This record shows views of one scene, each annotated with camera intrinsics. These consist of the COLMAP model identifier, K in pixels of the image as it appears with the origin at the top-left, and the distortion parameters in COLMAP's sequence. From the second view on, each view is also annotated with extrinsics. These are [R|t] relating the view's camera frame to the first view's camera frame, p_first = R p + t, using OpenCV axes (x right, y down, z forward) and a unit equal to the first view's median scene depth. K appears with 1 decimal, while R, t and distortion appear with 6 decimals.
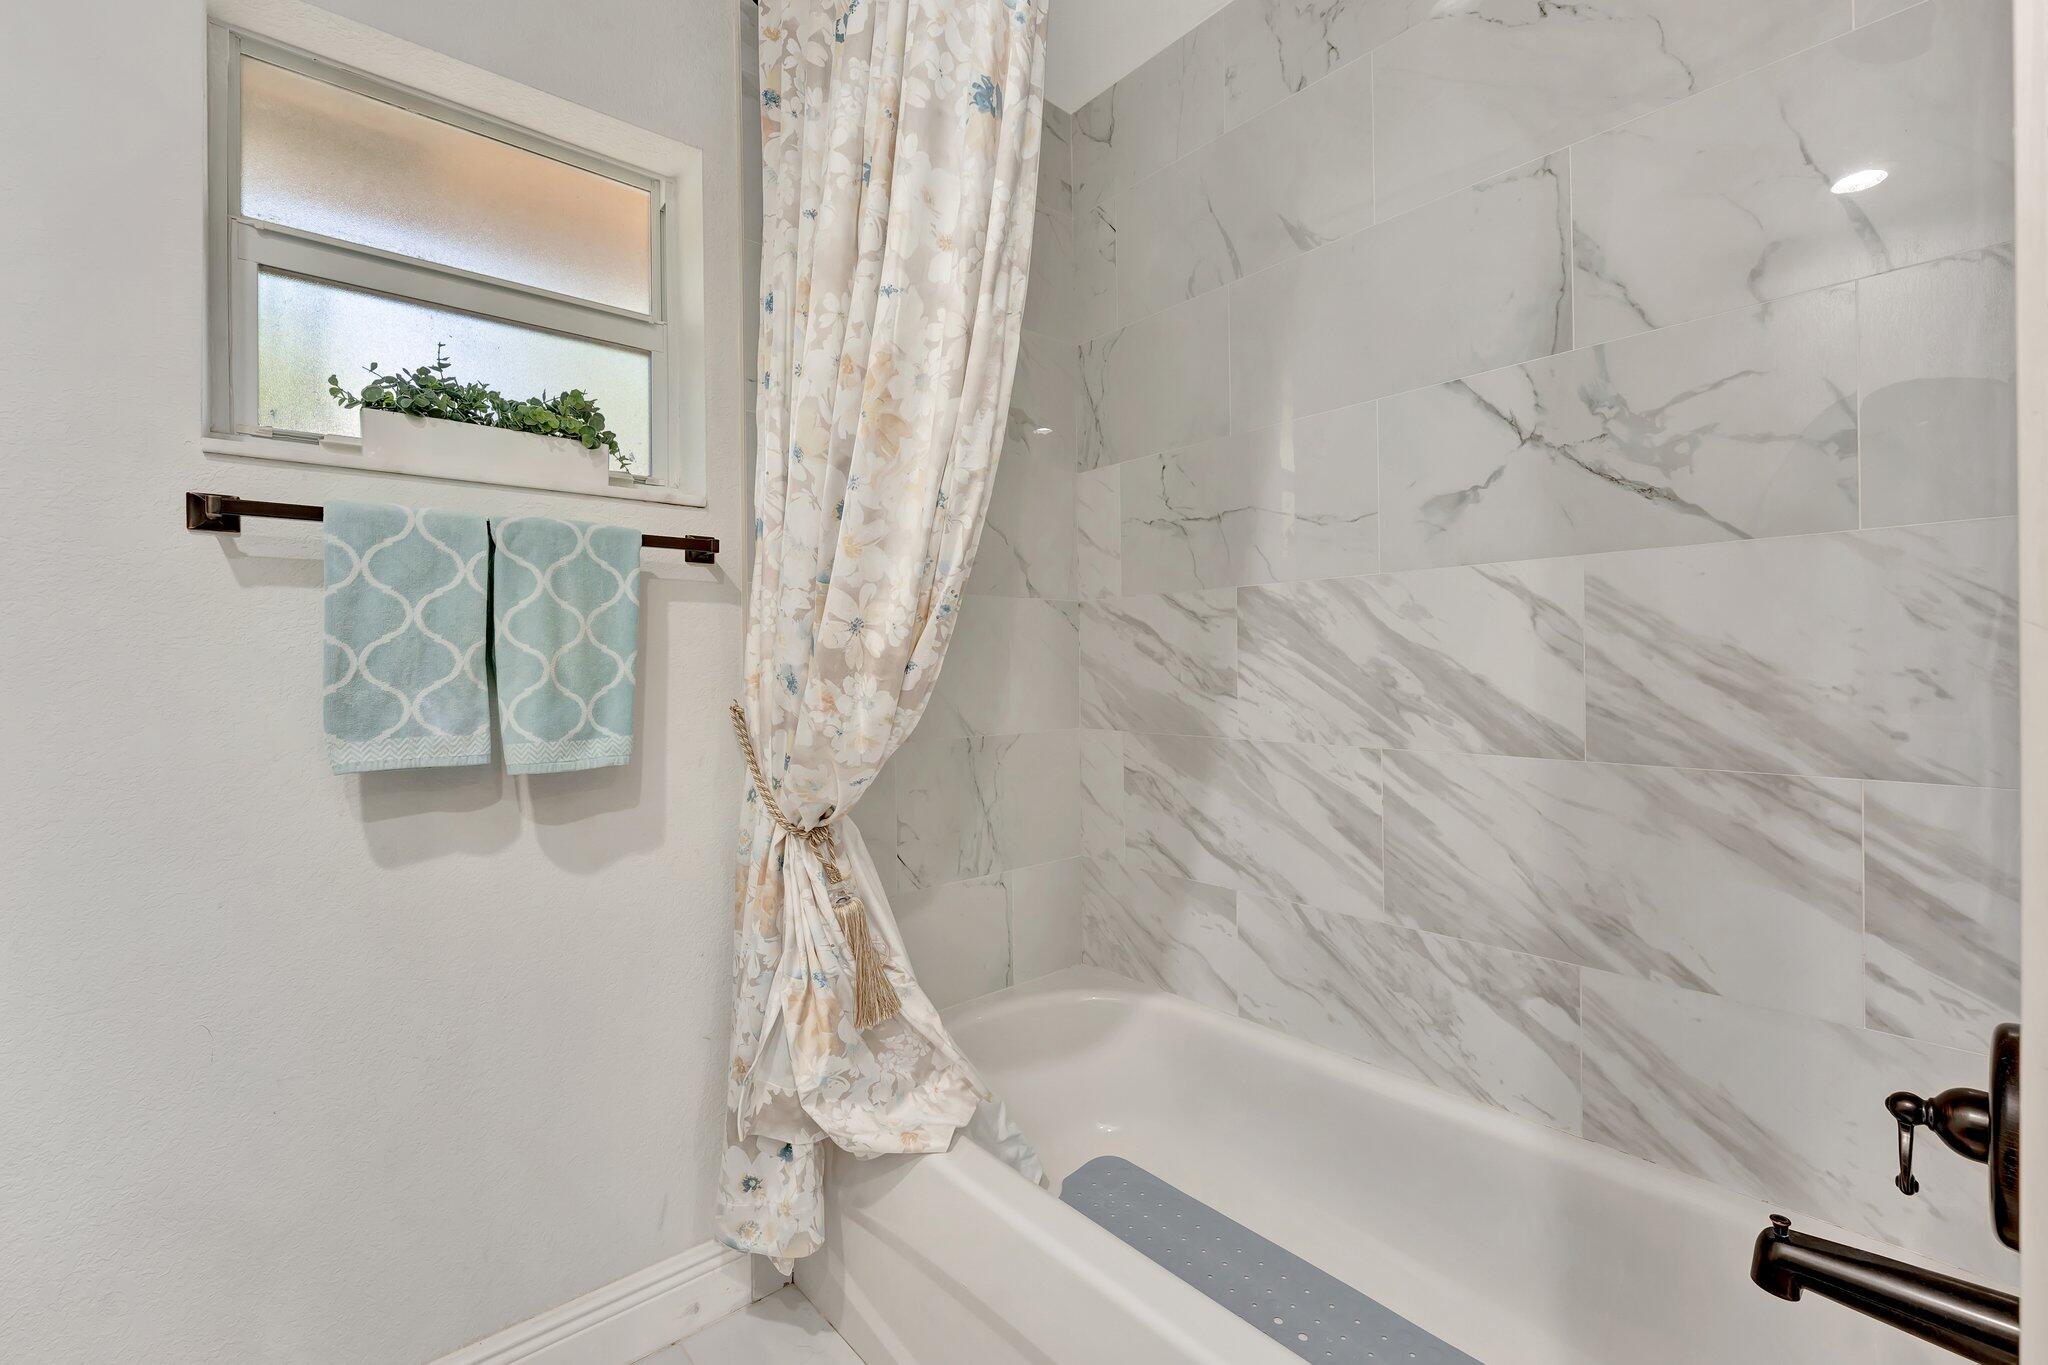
lens RADIAL K [[869.7, 0, 1027.0], [0, 869.7, 672.6], [0, 0, 1]] dist [-0.002000, -0.000497]
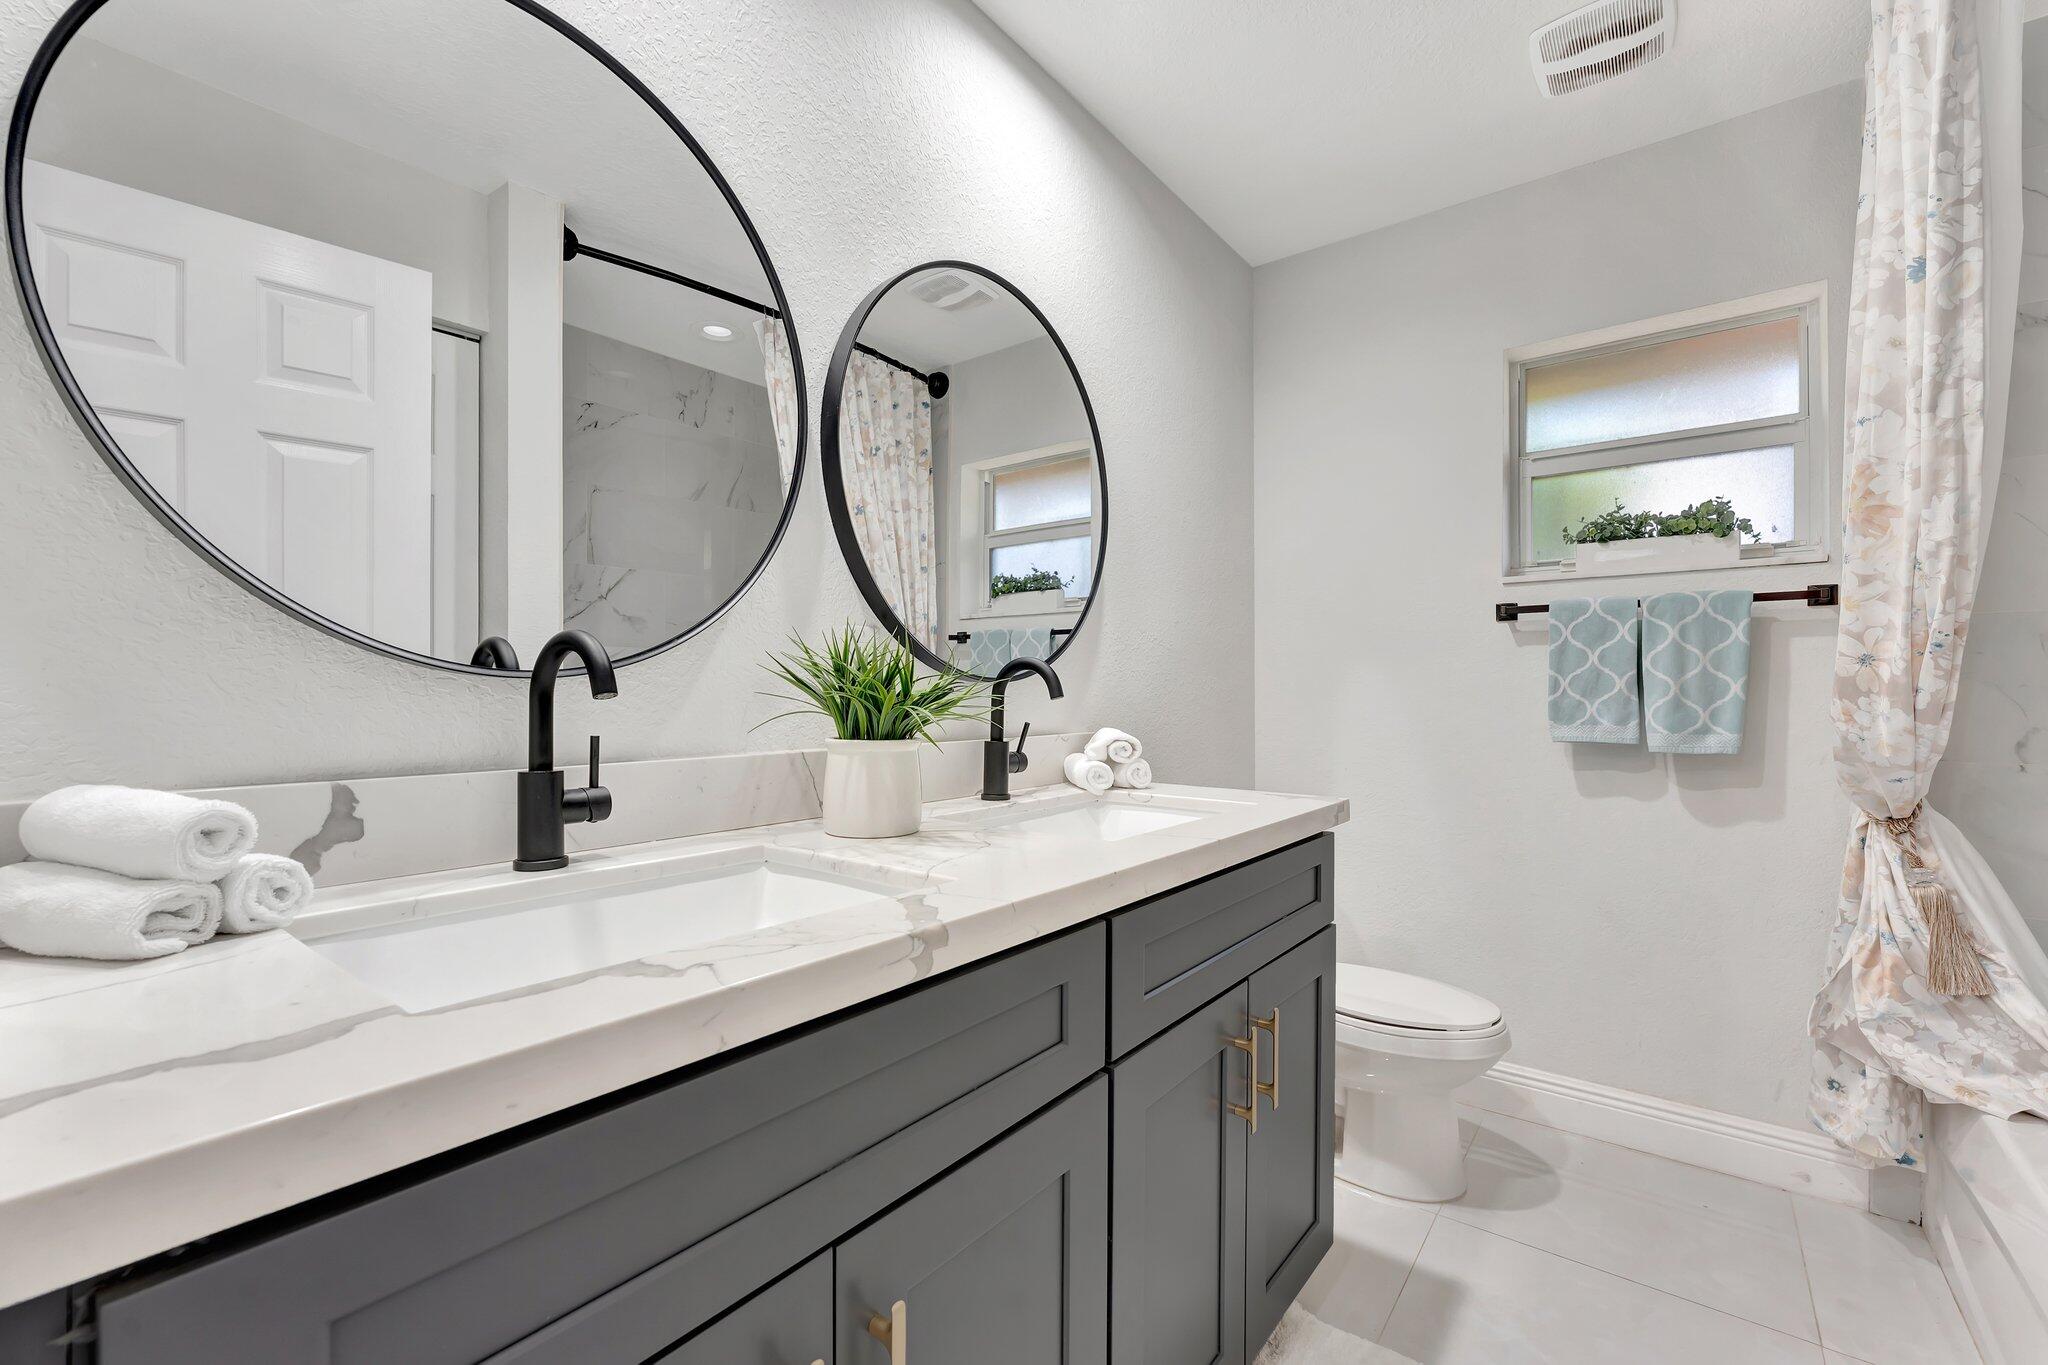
lens RADIAL K [[850.1, 0, 1024.0], [0, 850.1, 682.5], [0, 0, 1]] dist [-0.000870, -0.000295]
pose [[0.194136, 0.005246, -0.980961, 0.732101], [-0.002955, 0.999984, 0.004763, -0.018074], [0.980970, 0.001975, 0.194148, -0.465127]]
